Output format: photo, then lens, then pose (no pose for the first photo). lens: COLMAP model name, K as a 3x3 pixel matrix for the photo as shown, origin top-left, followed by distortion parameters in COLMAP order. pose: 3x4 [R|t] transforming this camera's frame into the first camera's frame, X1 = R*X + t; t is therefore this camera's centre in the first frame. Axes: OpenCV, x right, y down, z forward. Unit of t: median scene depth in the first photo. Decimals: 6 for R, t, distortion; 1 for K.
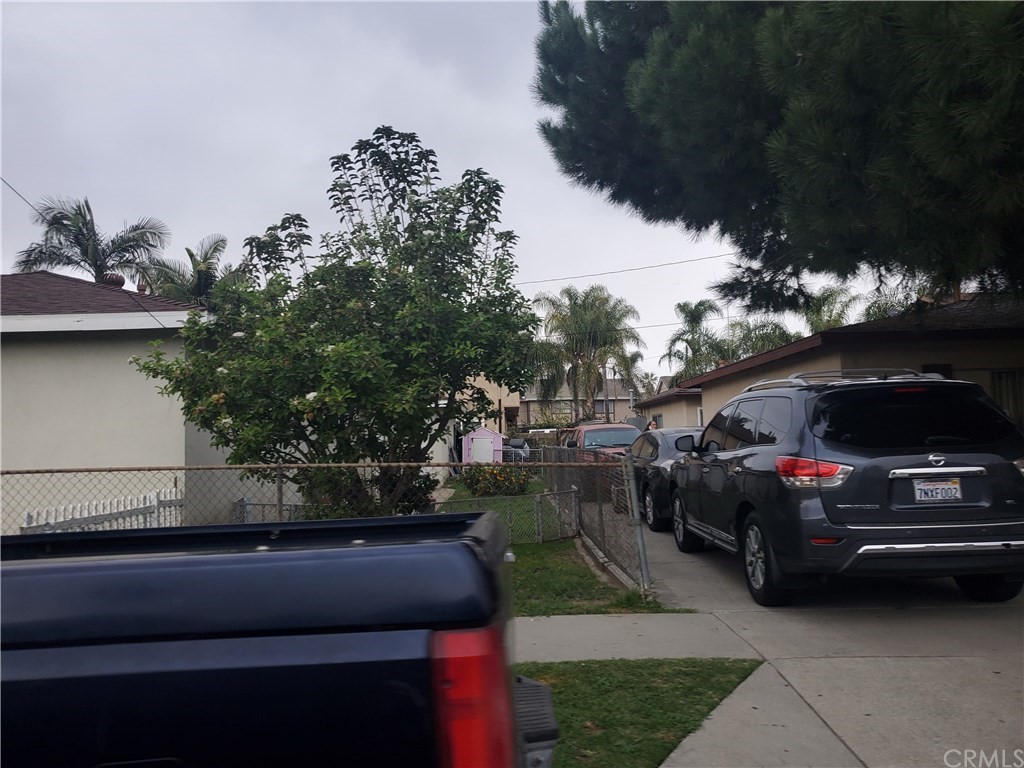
lens RADIAL K [[785.6, 0, 512.0], [0, 785.6, 384.0], [0, 0, 1]] dist [0.040793, -0.046121]
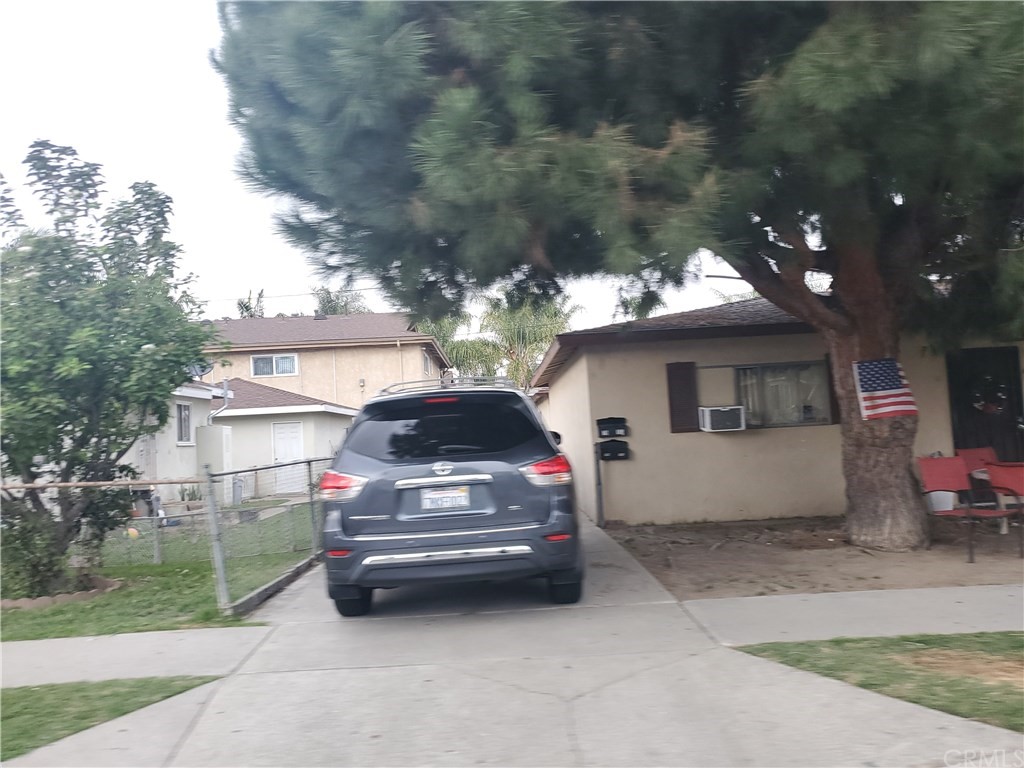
lens RADIAL K [[785.6, 0, 512.0], [0, 785.6, 384.0], [0, 0, 1]] dist [0.040793, -0.046121]
pose [[0.999406, -0.028487, 0.019397, 0.603066], [0.028414, 0.999588, 0.004033, -0.014746], [-0.019504, -0.003479, 0.999804, -0.010761]]
